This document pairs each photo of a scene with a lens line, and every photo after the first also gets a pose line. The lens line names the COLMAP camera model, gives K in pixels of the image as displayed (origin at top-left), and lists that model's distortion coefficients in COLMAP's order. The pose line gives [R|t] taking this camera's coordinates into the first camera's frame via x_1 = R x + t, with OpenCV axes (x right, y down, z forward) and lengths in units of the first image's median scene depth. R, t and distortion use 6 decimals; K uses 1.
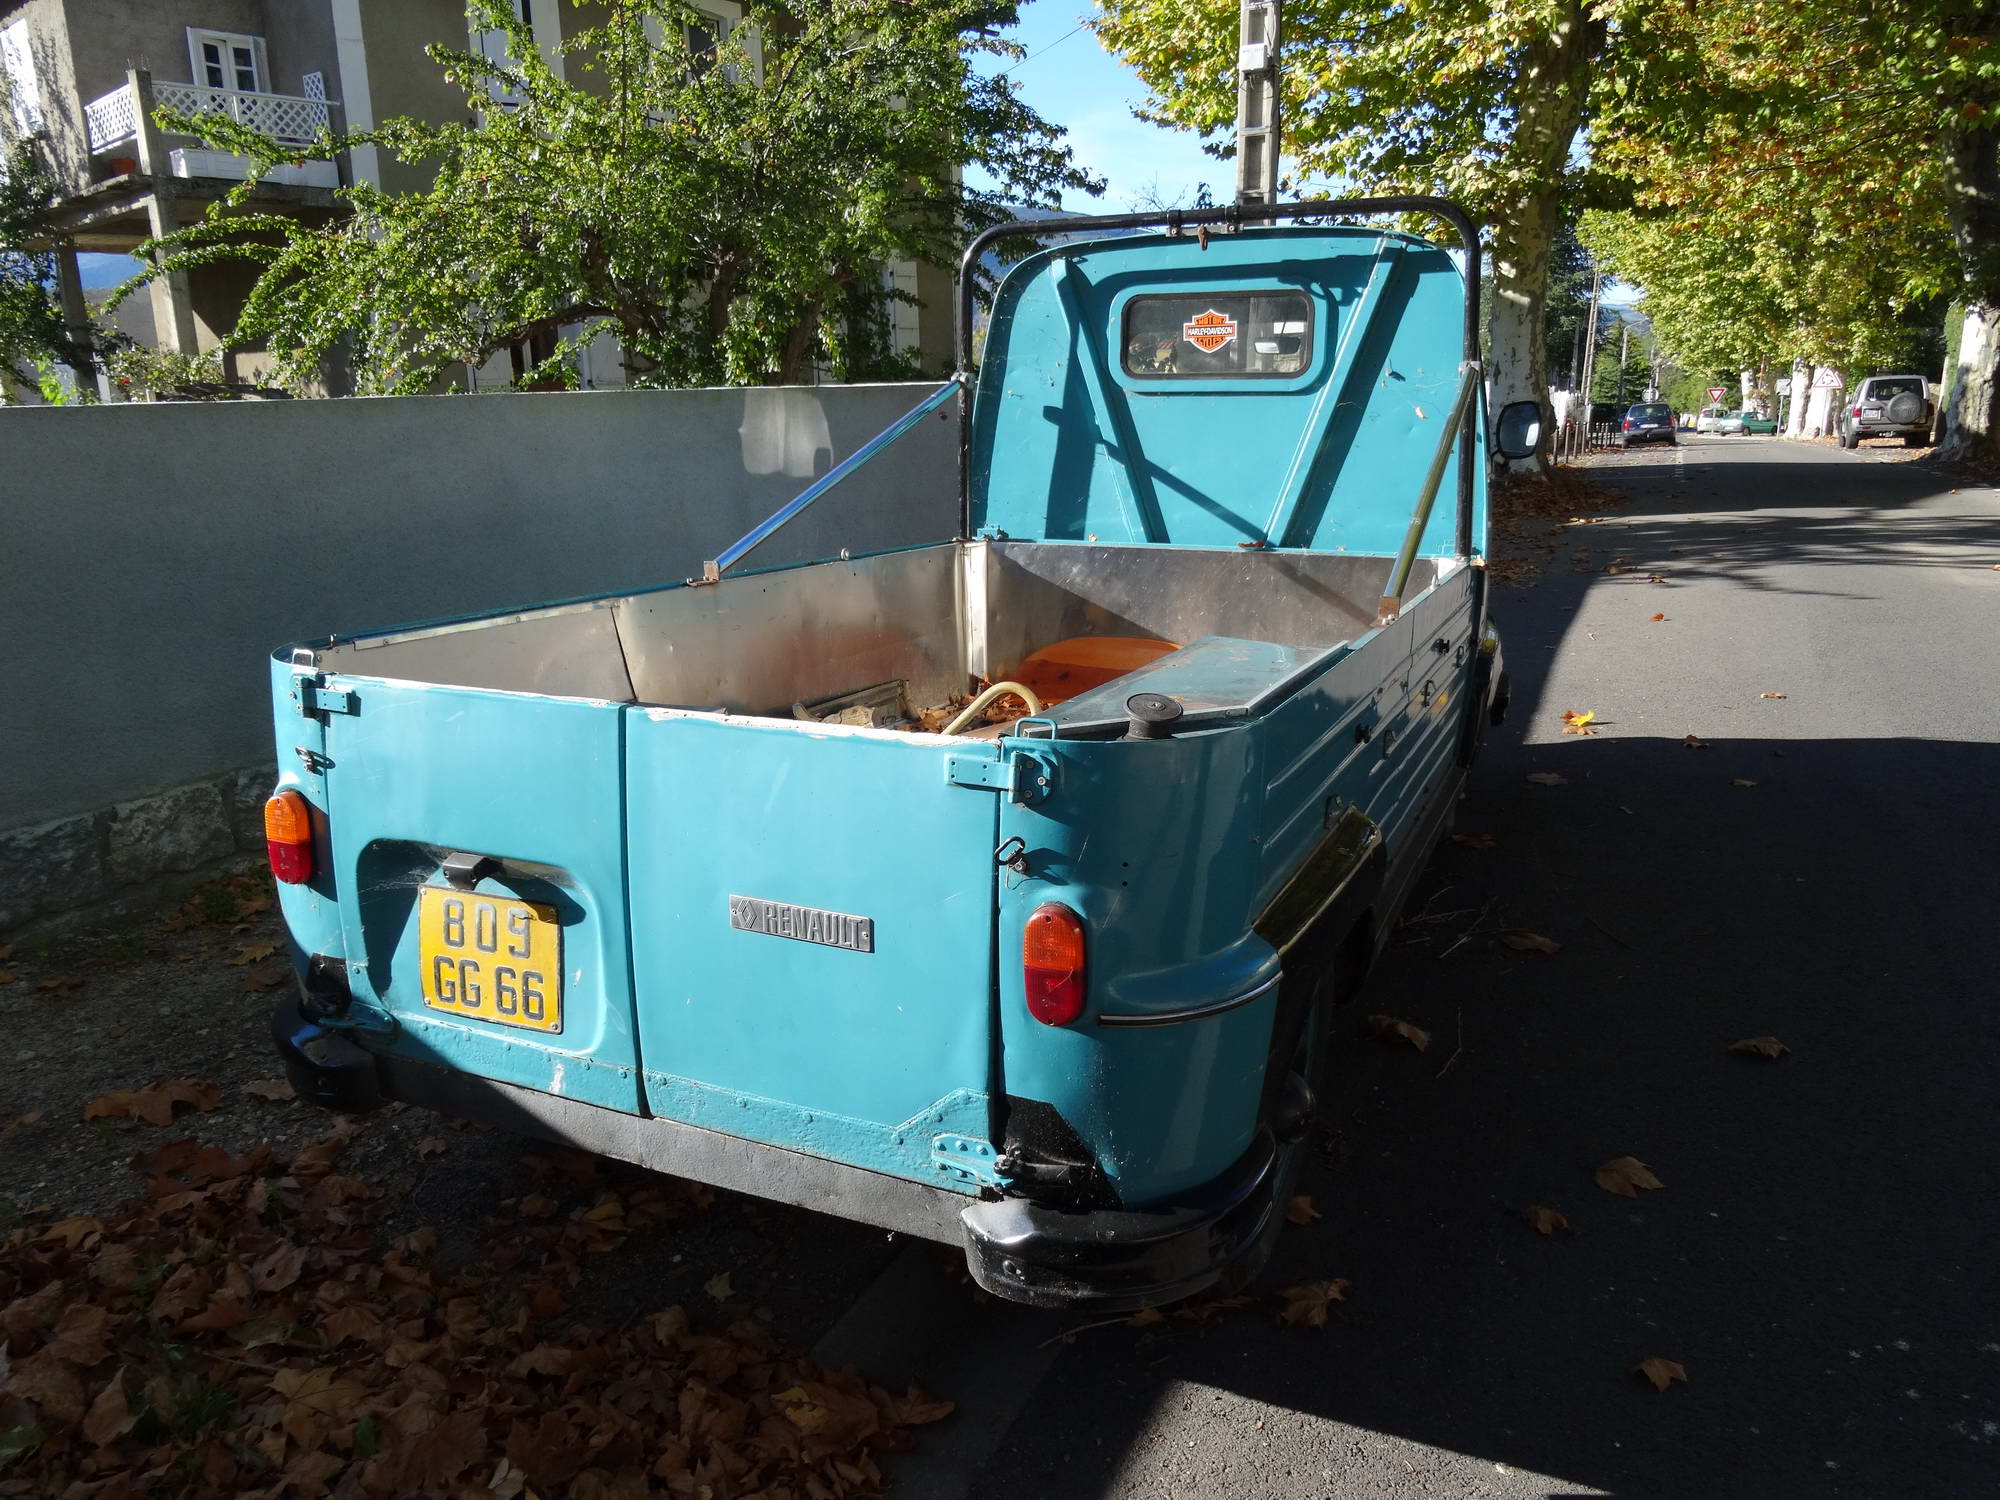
lens RADIAL K [[1456.3, 0, 1000.0], [0, 1456.3, 750.0], [0, 0, 1]] dist [-0.007704, 0.005371]
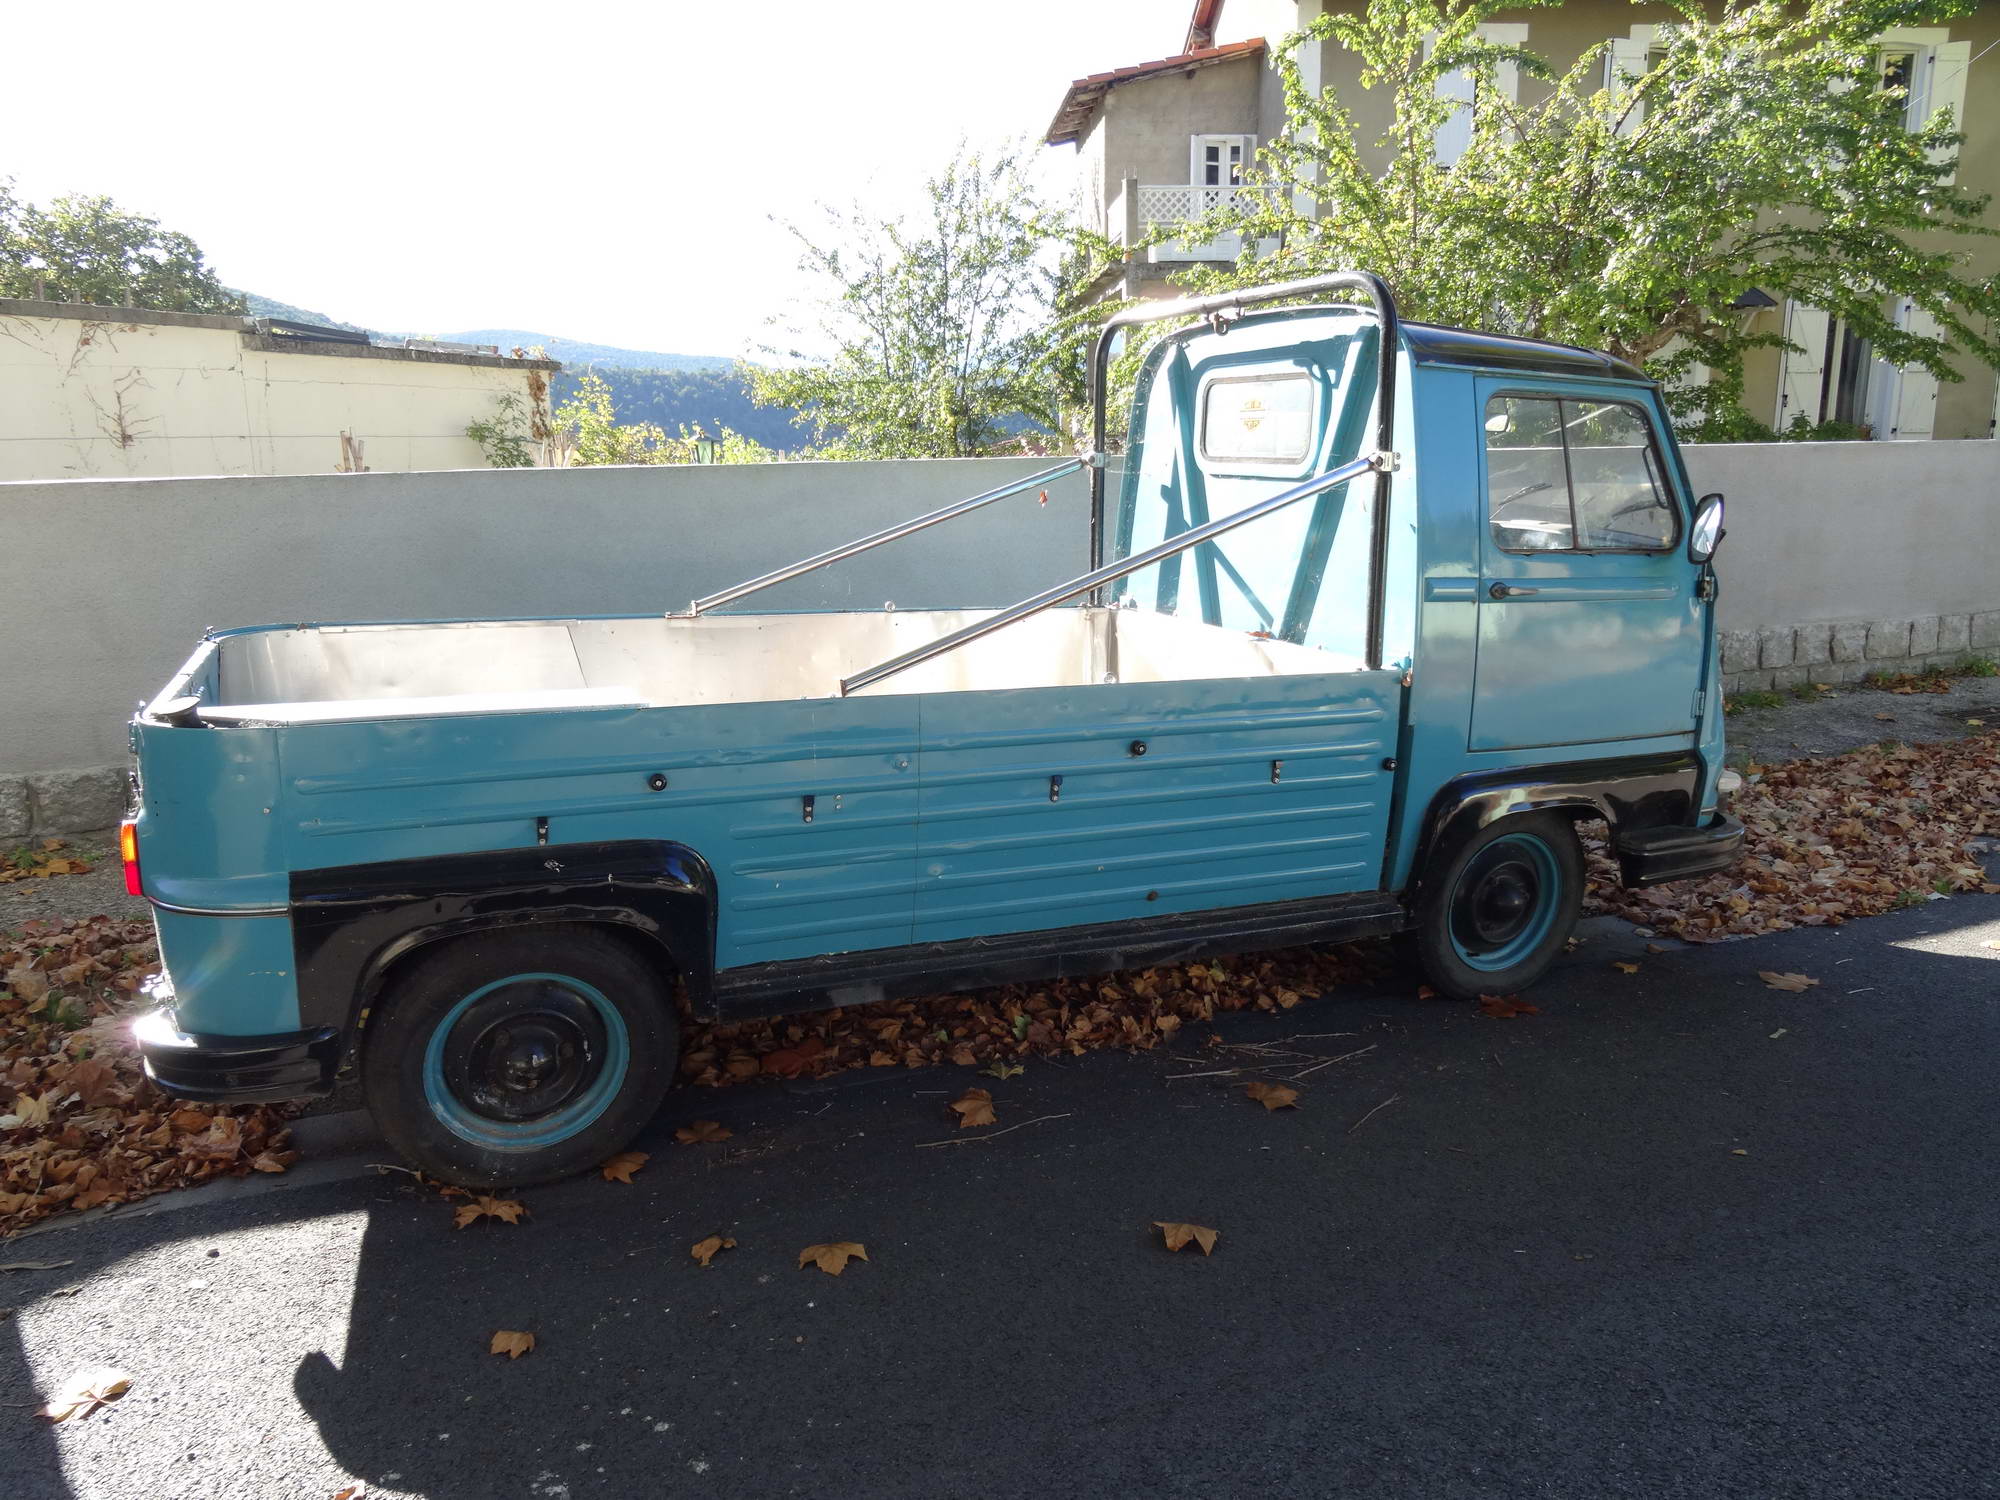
lens RADIAL K [[1465.5, 0, 1000.0], [0, 1465.5, 750.0], [0, 0, 1]] dist [-0.011824, 0.001353]
pose [[0.726555, 0.152702, -0.669926, 0.682636], [-0.171023, 0.984498, 0.038925, -0.070922], [0.665484, 0.086291, 0.741407, 0.166391]]
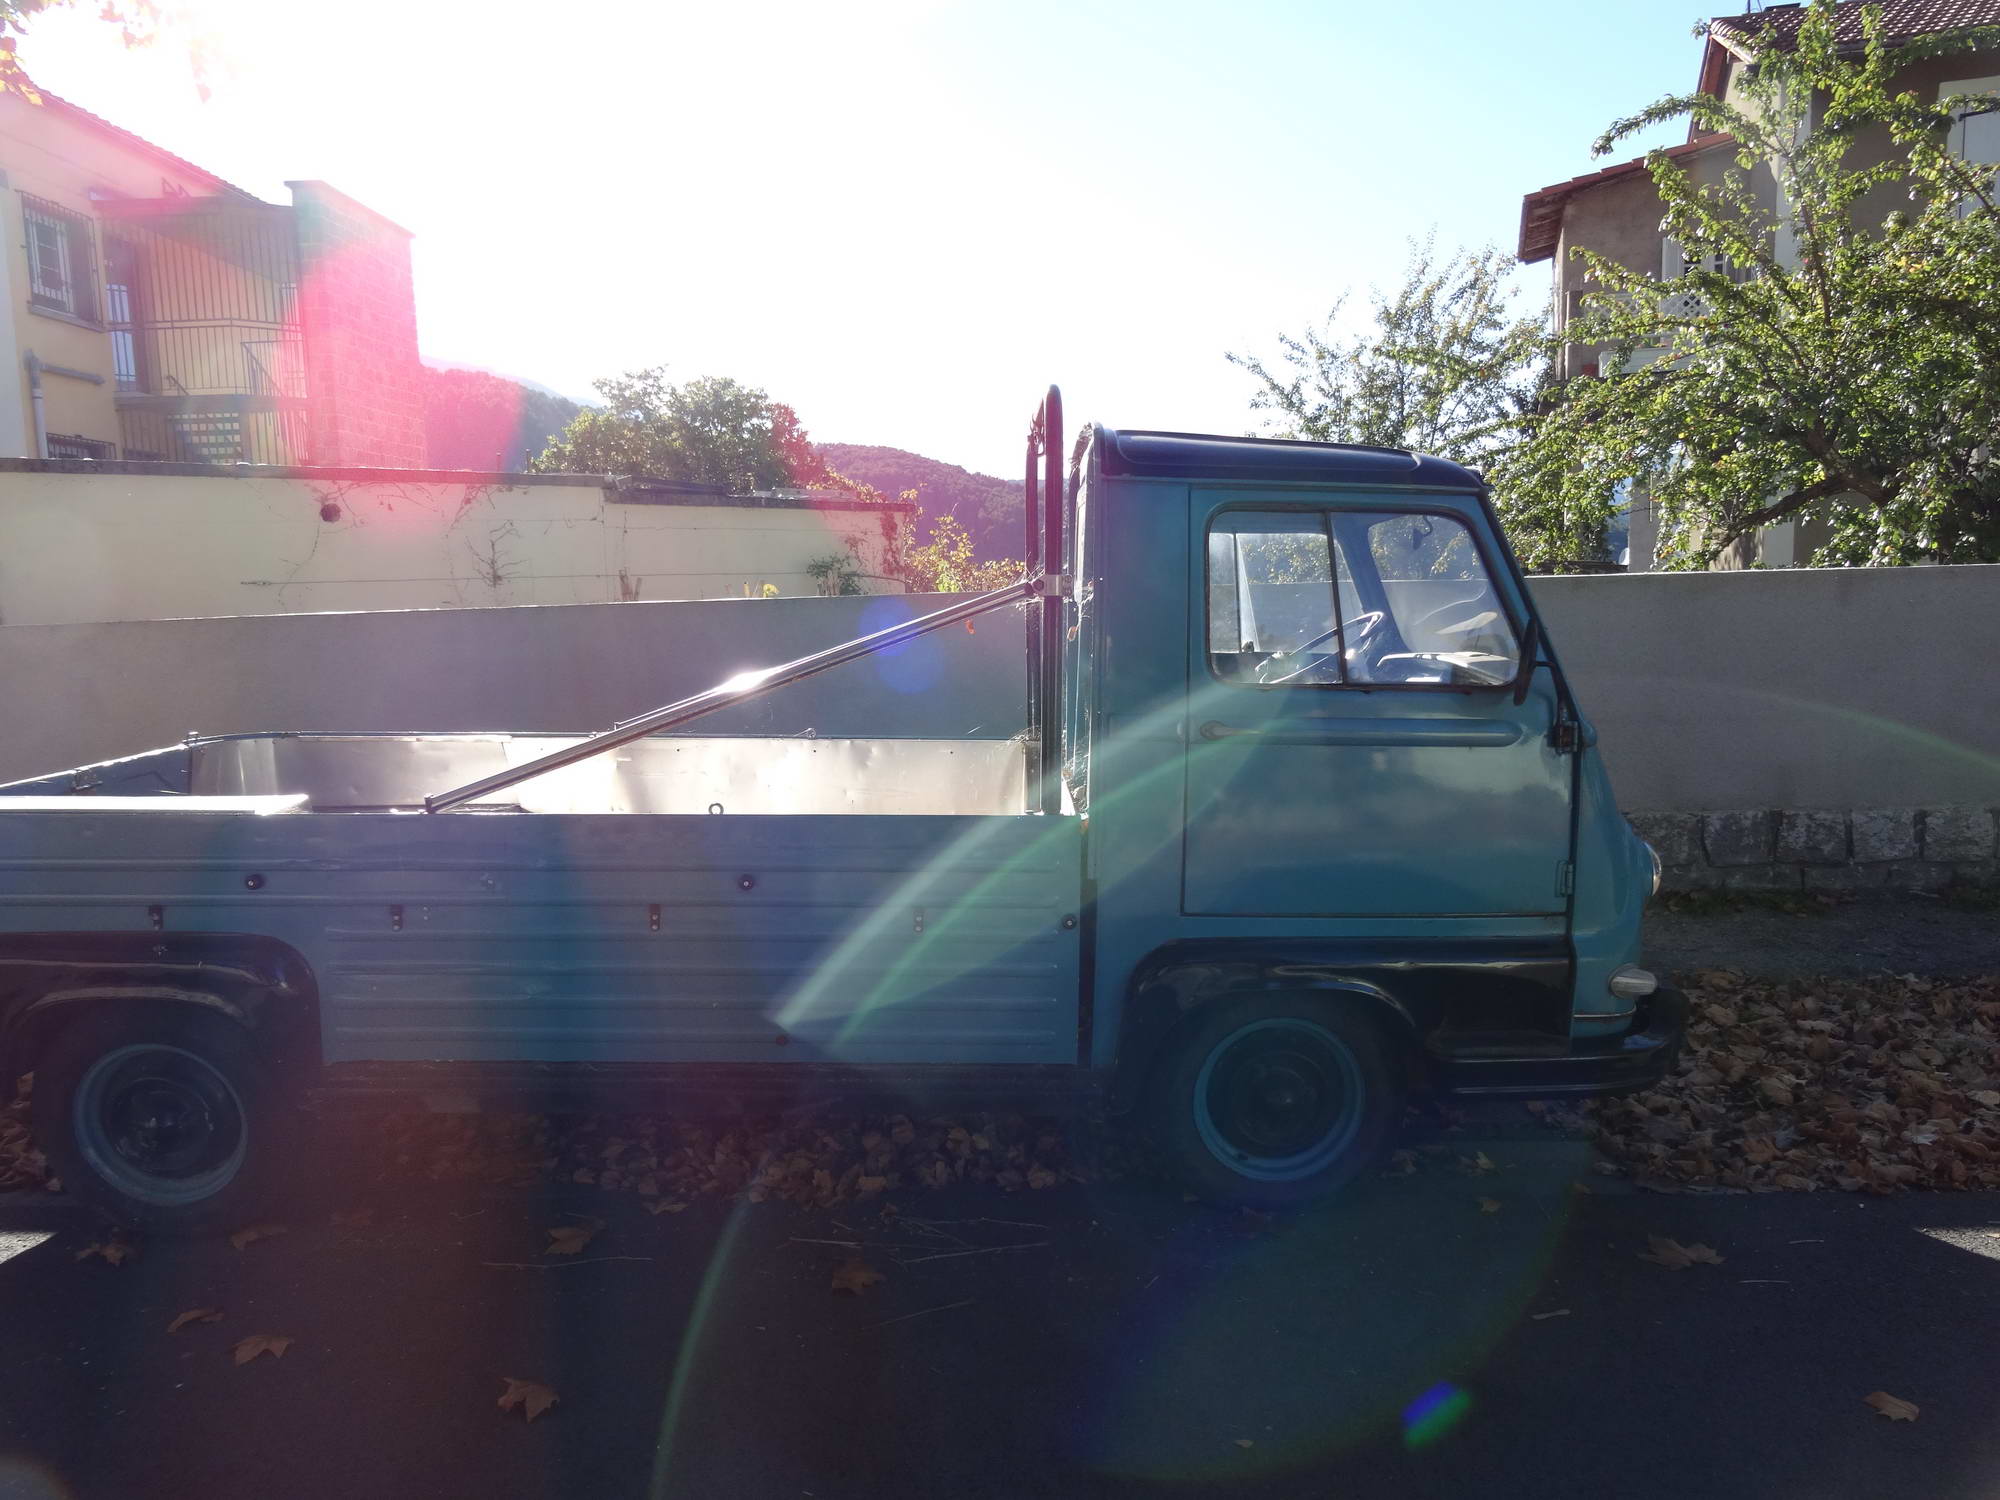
lens RADIAL K [[1456.3, 0, 1000.0], [0, 1456.3, 750.0], [0, 0, 1]] dist [-0.007704, 0.005371]
pose [[0.398330, 0.113049, -0.910249, 0.913059], [-0.208431, 0.977571, 0.030199, -0.161075], [0.893247, 0.177695, 0.412959, 0.545462]]
